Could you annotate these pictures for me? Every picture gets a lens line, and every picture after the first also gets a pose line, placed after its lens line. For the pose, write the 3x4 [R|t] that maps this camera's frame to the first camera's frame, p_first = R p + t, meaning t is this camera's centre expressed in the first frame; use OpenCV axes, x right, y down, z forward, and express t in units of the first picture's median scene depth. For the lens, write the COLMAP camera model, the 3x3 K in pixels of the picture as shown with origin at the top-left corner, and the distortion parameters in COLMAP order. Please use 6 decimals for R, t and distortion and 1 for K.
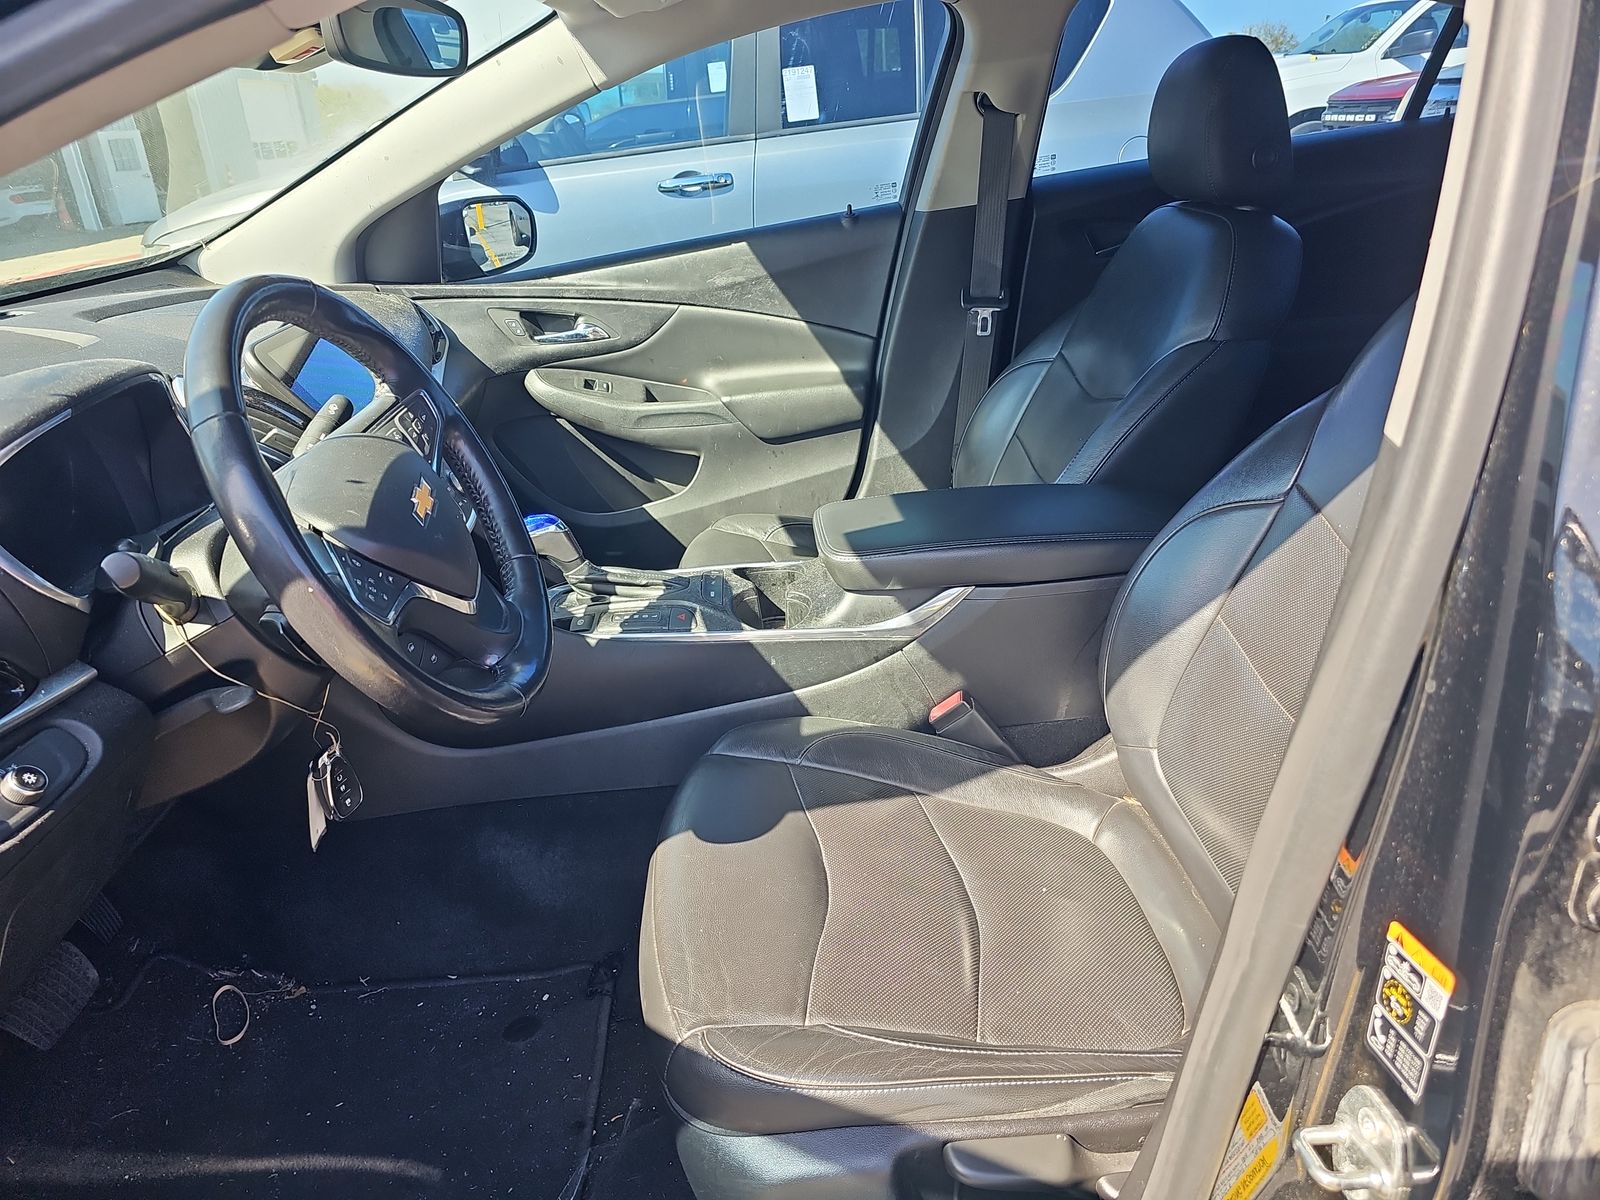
lens RADIAL K [[1094.2, 0, 777.6], [0, 1094.2, 594.1], [0, 0, 1]] dist [0.043452, -0.050711]
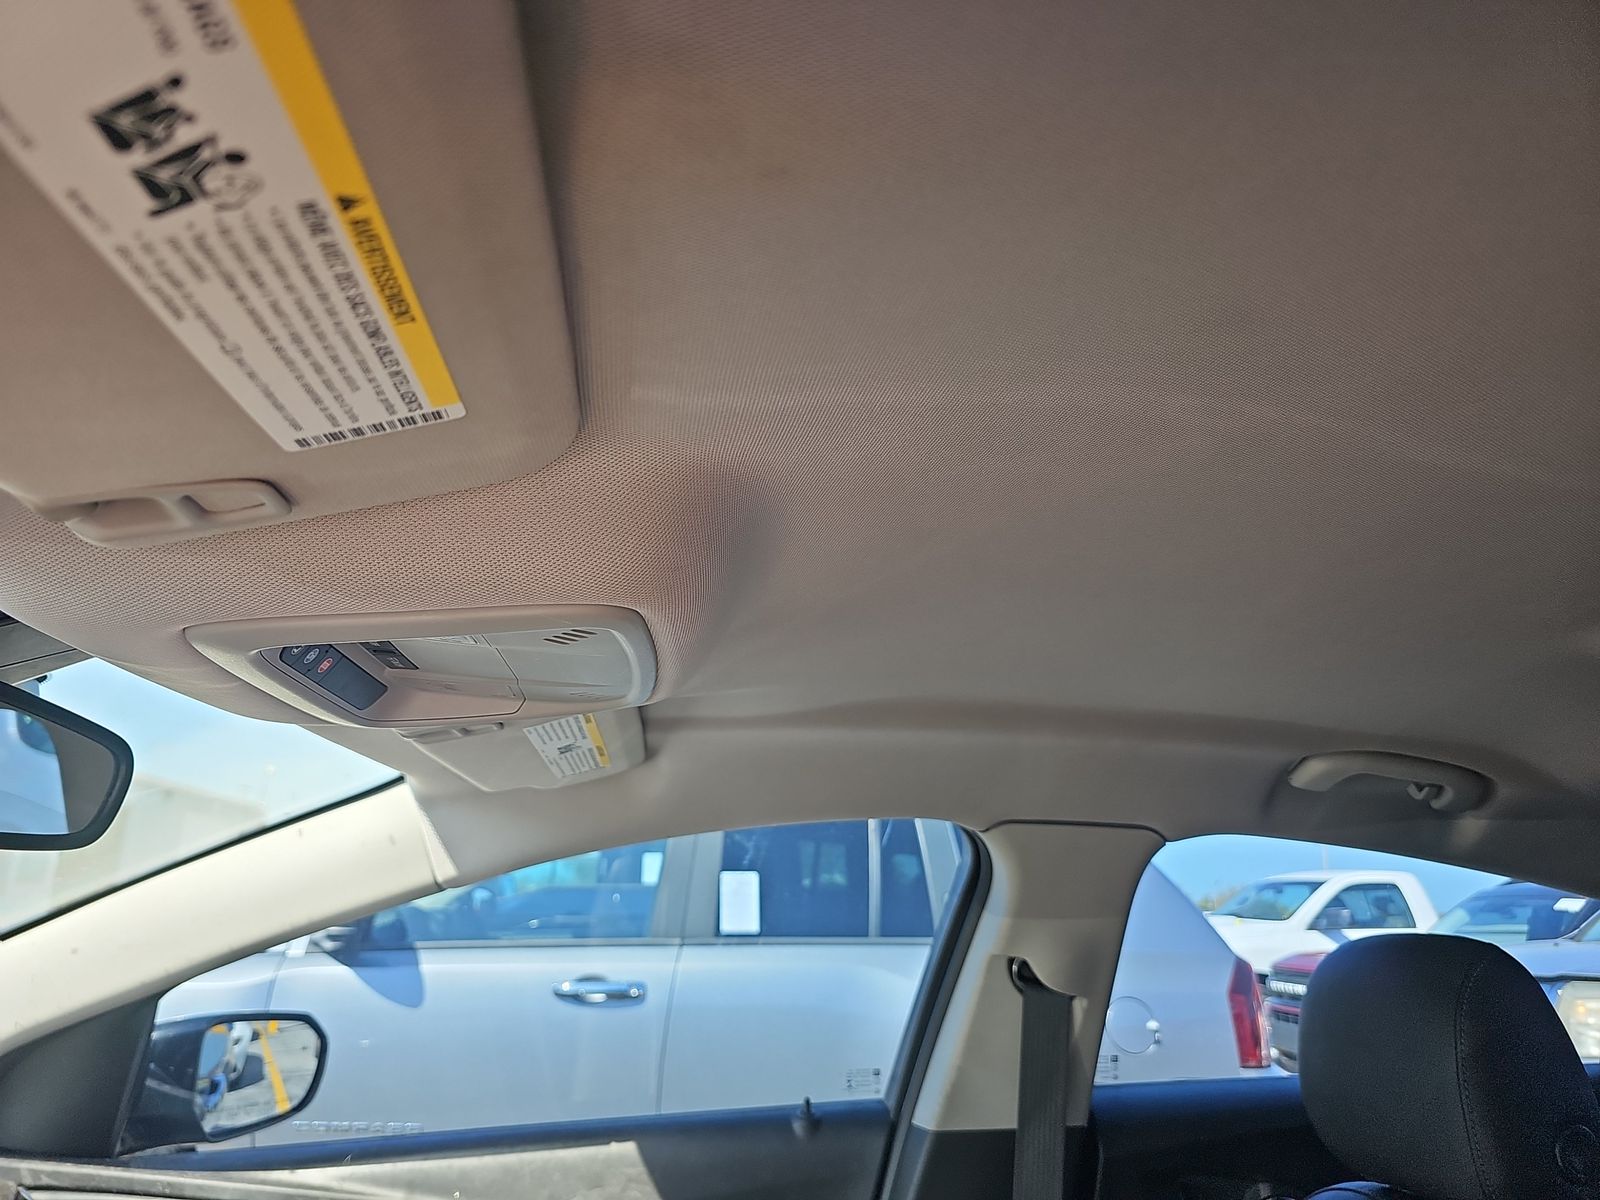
lens RADIAL K [[1094.2, 0, 777.6], [0, 1094.2, 594.1], [0, 0, 1]] dist [0.043452, -0.050711]
pose [[0.991718, 0.125688, 0.026434, -0.004891], [-0.080271, 0.767201, -0.636364, -0.170154], [-0.100264, 0.628972, 0.770936, 0.326736]]
